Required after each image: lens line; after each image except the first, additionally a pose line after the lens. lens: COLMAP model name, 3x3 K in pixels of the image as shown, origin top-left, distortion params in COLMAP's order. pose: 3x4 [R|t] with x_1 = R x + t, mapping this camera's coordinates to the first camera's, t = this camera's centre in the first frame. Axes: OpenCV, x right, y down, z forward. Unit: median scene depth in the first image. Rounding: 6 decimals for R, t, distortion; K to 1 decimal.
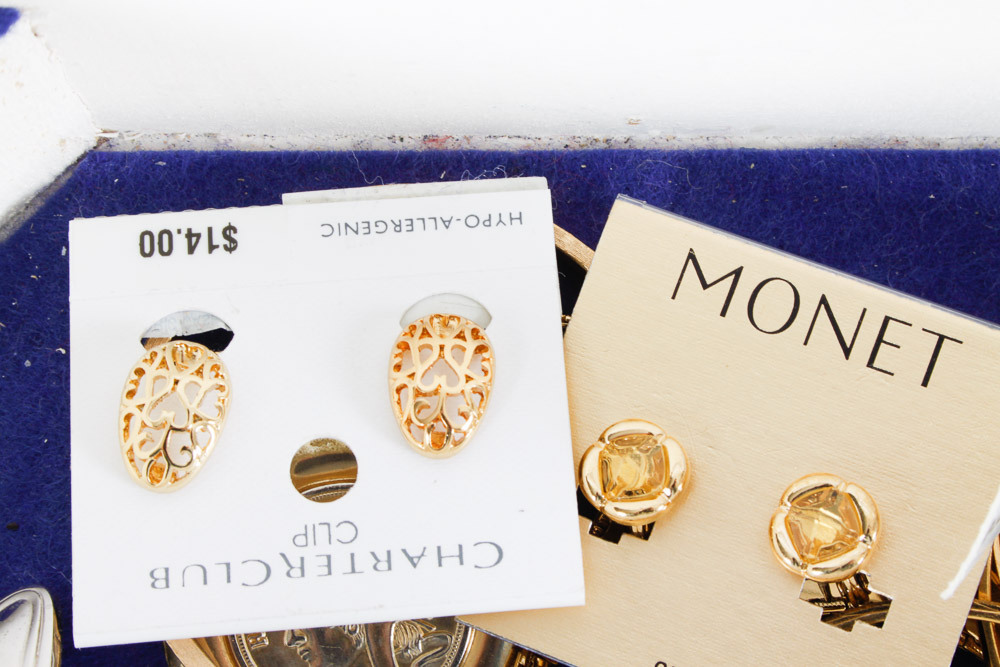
lens RADIAL K [[2286.8, 0, 510.2], [0, 2286.8, 332.3], [0, 0, 1]] dist [0.077841, 0.000000]
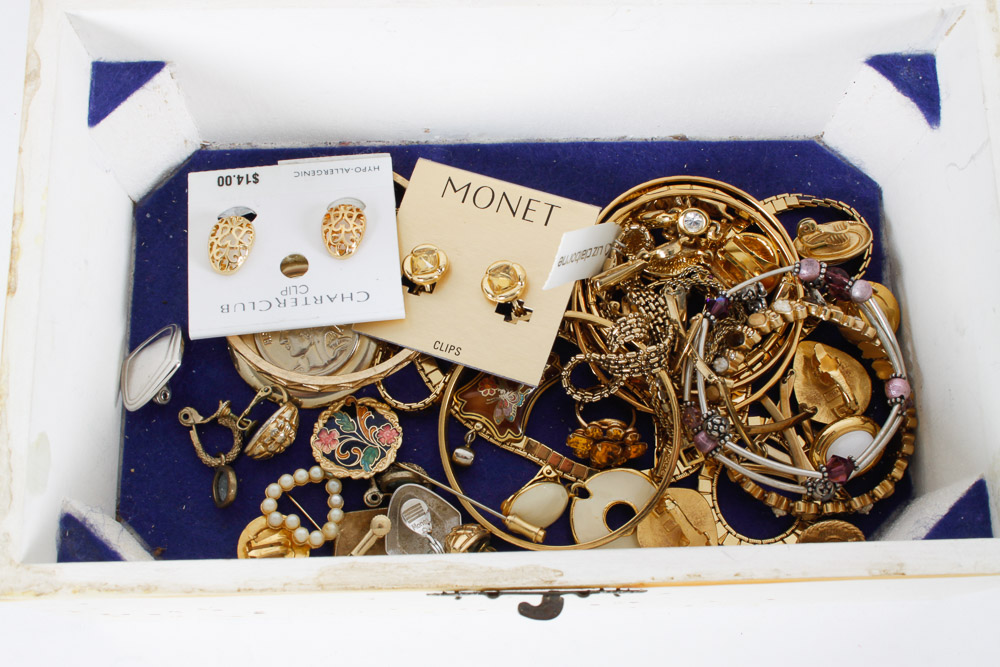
lens RADIAL K [[1323.9, 0, 507.2], [0, 1323.9, 330.4], [0, 0, 1]] dist [-0.045151, 0.000000]
pose [[0.999323, -0.027167, 0.024805, 0.102623], [0.029924, 0.992500, -0.118527, 0.292580], [-0.021399, 0.119189, 0.992641, -0.355936]]
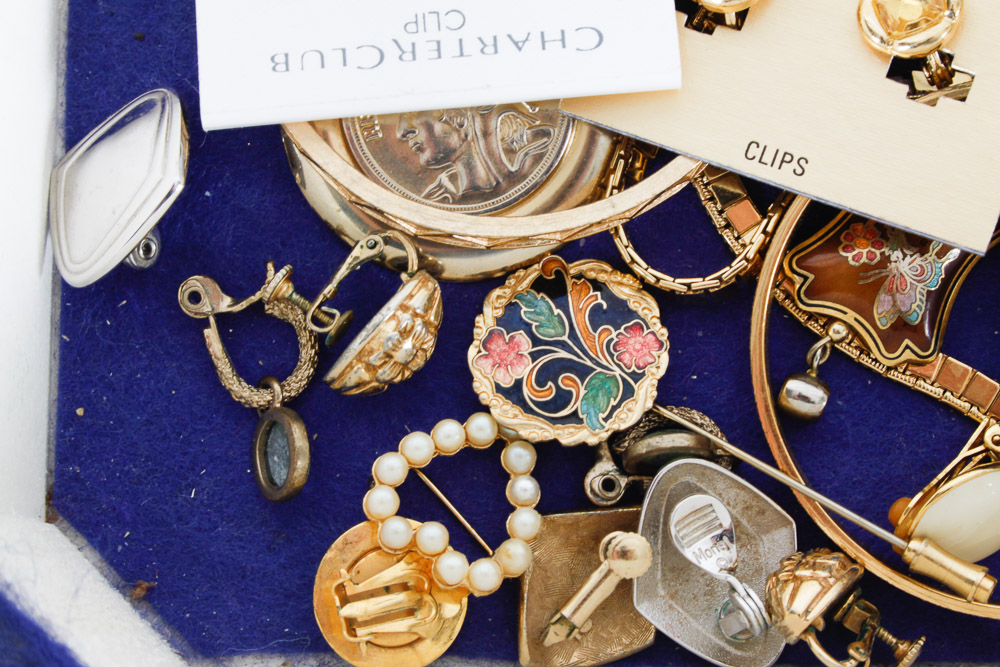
lens RADIAL K [[2286.8, 0, 502.9], [0, 2286.8, 336.0], [0, 0, 1]] dist [0.077841, 0.000000]
pose [[0.999293, -0.007969, -0.036746, -0.011389], [0.009959, 0.998475, 0.054303, 0.171980], [0.036258, -0.054630, 0.997848, -0.060476]]
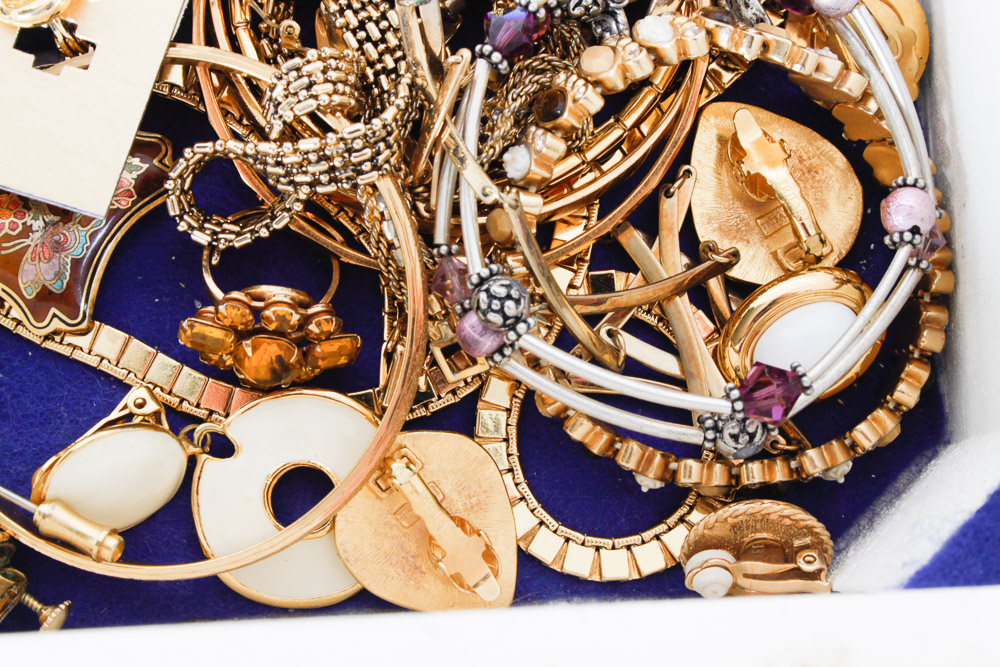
lens RADIAL K [[2286.8, 0, 502.4], [0, 2286.8, 337.7], [0, 0, 1]] dist [0.077841, 0.000000]
pose [[0.997844, -0.044660, 0.048090, 0.289735], [0.043649, 0.998807, 0.021878, 0.231936], [-0.049010, -0.019731, 0.998603, -0.074037]]
